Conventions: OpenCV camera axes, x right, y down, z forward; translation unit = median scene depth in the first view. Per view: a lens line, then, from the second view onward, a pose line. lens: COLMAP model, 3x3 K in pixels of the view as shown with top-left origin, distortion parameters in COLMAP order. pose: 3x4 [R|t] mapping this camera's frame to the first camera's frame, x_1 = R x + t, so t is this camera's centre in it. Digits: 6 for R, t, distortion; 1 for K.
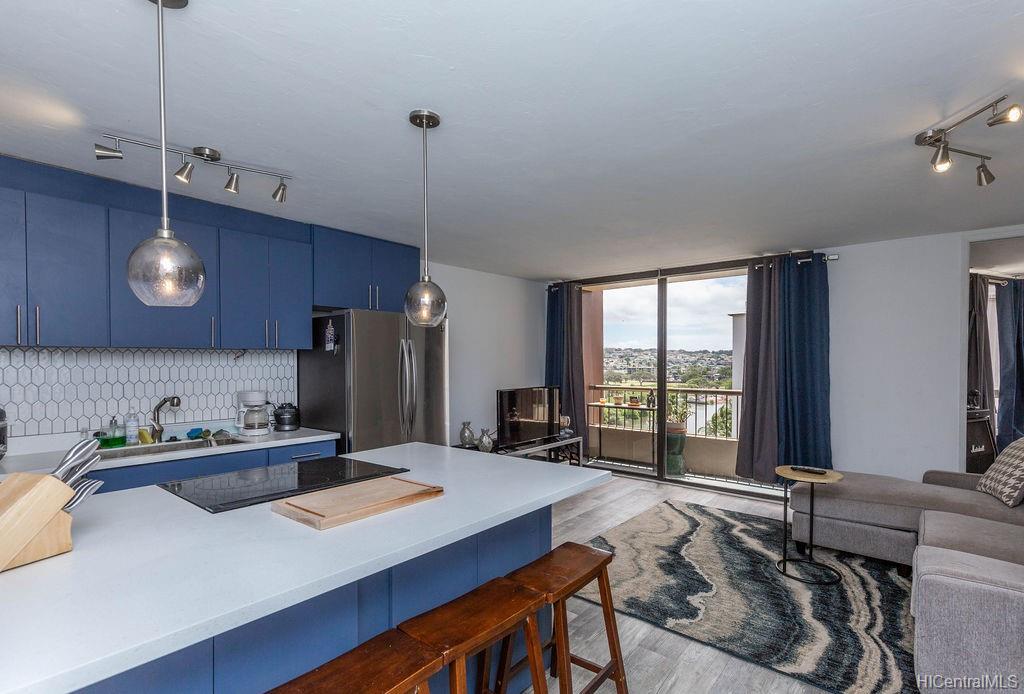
lens RADIAL K [[495.0, 0, 517.2], [0, 495.0, 368.7], [0, 0, 1]] dist [-0.004660, -0.001664]
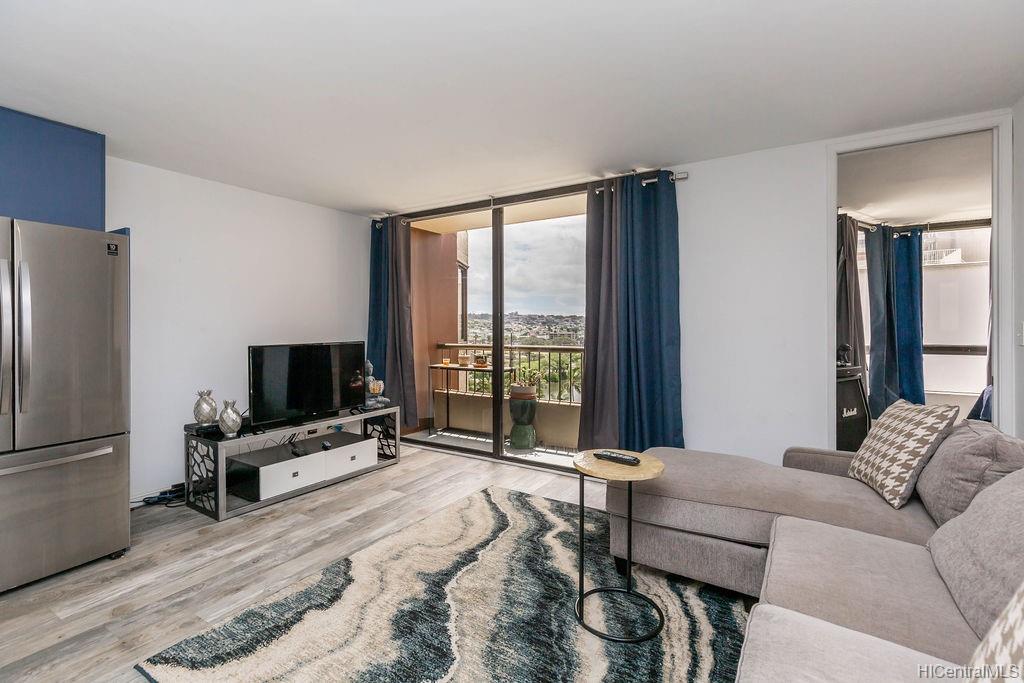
lens RADIAL K [[473.6, 0, 512.6], [0, 473.6, 326.8], [0, 0, 1]] dist [0.002779, 0.000293]
pose [[0.990849, 0.000779, 0.134972, 0.268761], [0.001511, 0.999857, -0.016860, 0.029724], [-0.134965, 0.016909, 0.990706, 0.286284]]
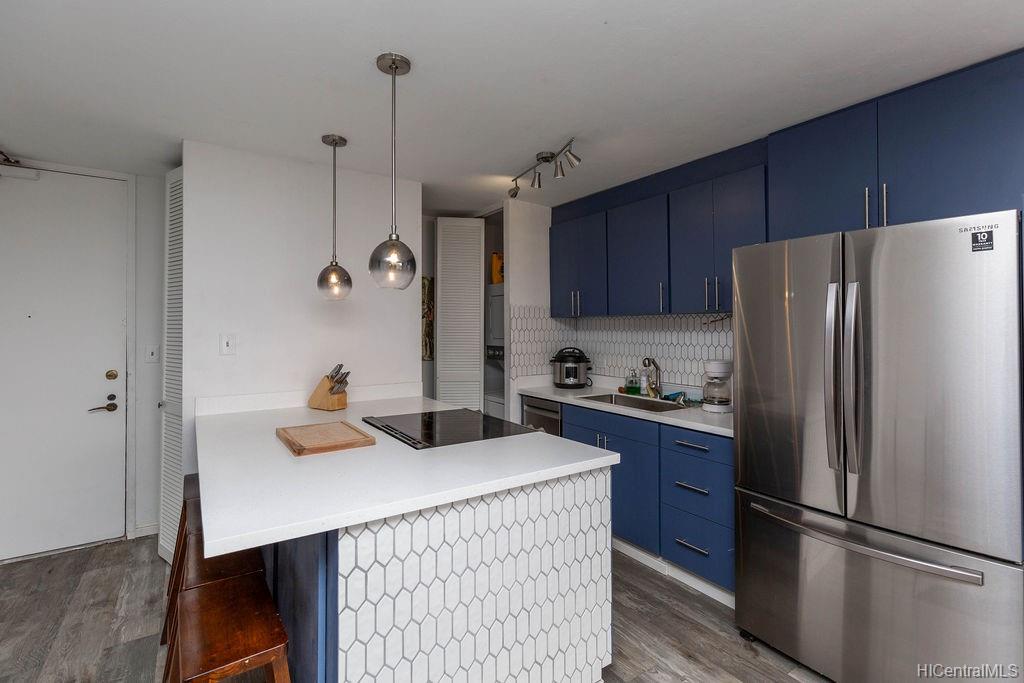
lens RADIAL K [[473.6, 0, 512.6], [0, 473.6, 326.8], [0, 0, 1]] dist [0.002779, 0.000293]
pose [[-0.273959, 0.004052, -0.961733, 0.280495], [-0.009429, 0.999932, 0.006899, -0.012247], [0.961695, 0.010958, -0.273902, 0.694447]]
